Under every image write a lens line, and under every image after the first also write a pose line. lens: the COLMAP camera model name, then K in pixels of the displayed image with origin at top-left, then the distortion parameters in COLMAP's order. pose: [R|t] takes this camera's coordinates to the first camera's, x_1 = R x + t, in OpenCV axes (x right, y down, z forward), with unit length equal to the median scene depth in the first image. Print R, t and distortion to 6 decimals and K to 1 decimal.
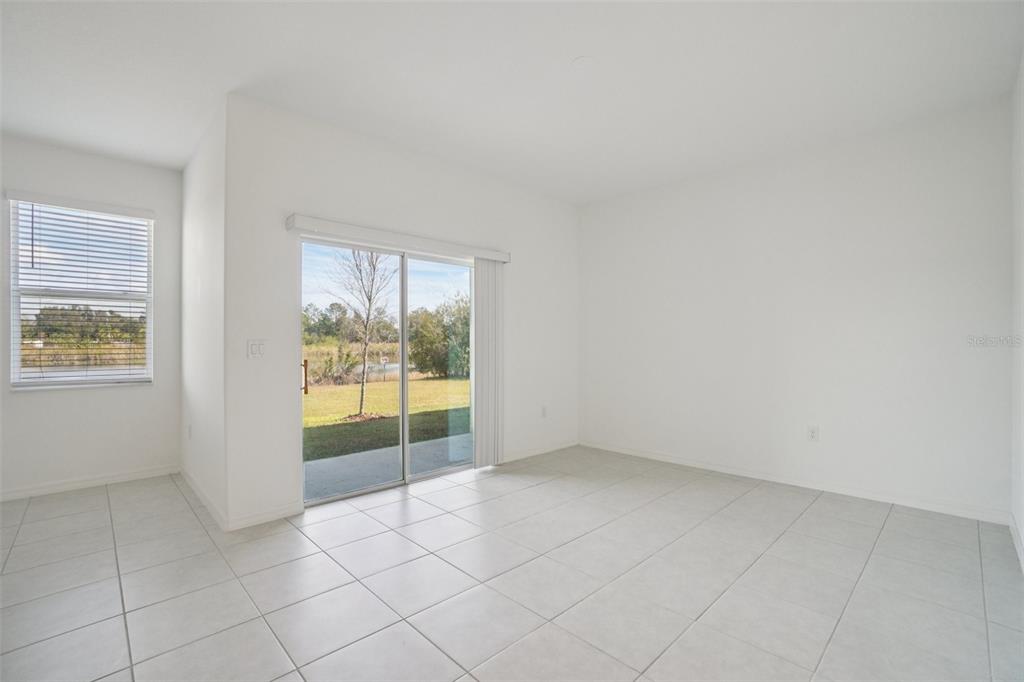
lens RADIAL K [[453.9, 0, 512.0], [0, 453.9, 341.0], [0, 0, 1]] dist [-0.028593, 0.000040]
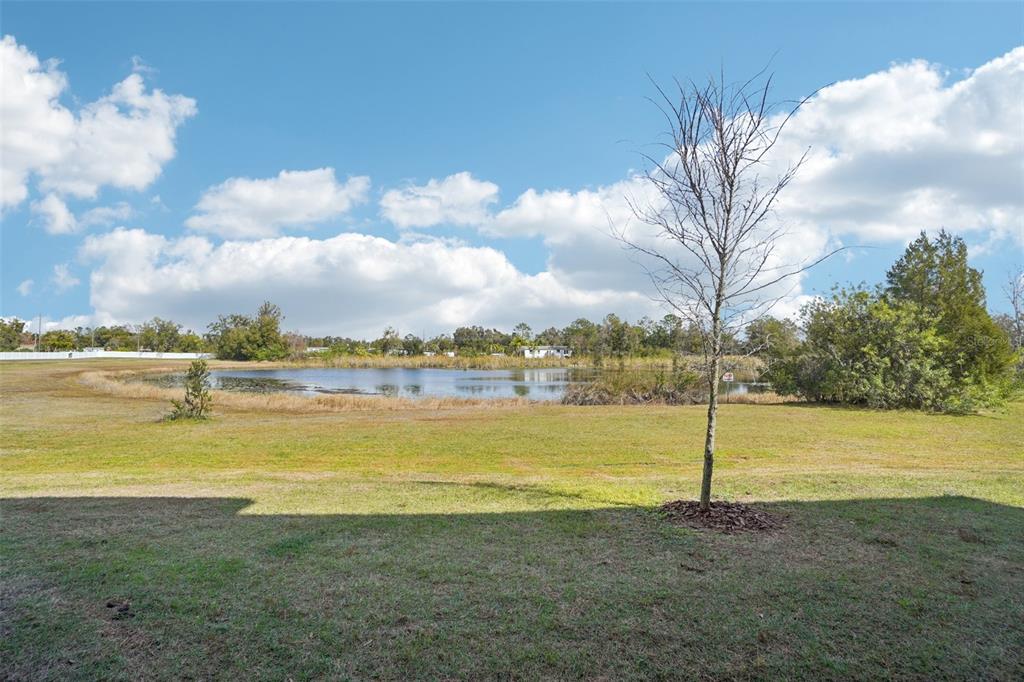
lens RADIAL K [[453.9, 0, 512.0], [0, 453.9, 341.0], [0, 0, 1]] dist [-0.028593, 0.000040]
pose [[0.758165, -0.014943, -0.651892, -0.048326], [-0.002906, 0.999650, -0.026295, 0.001789], [0.652056, 0.021830, 0.757856, 0.139624]]
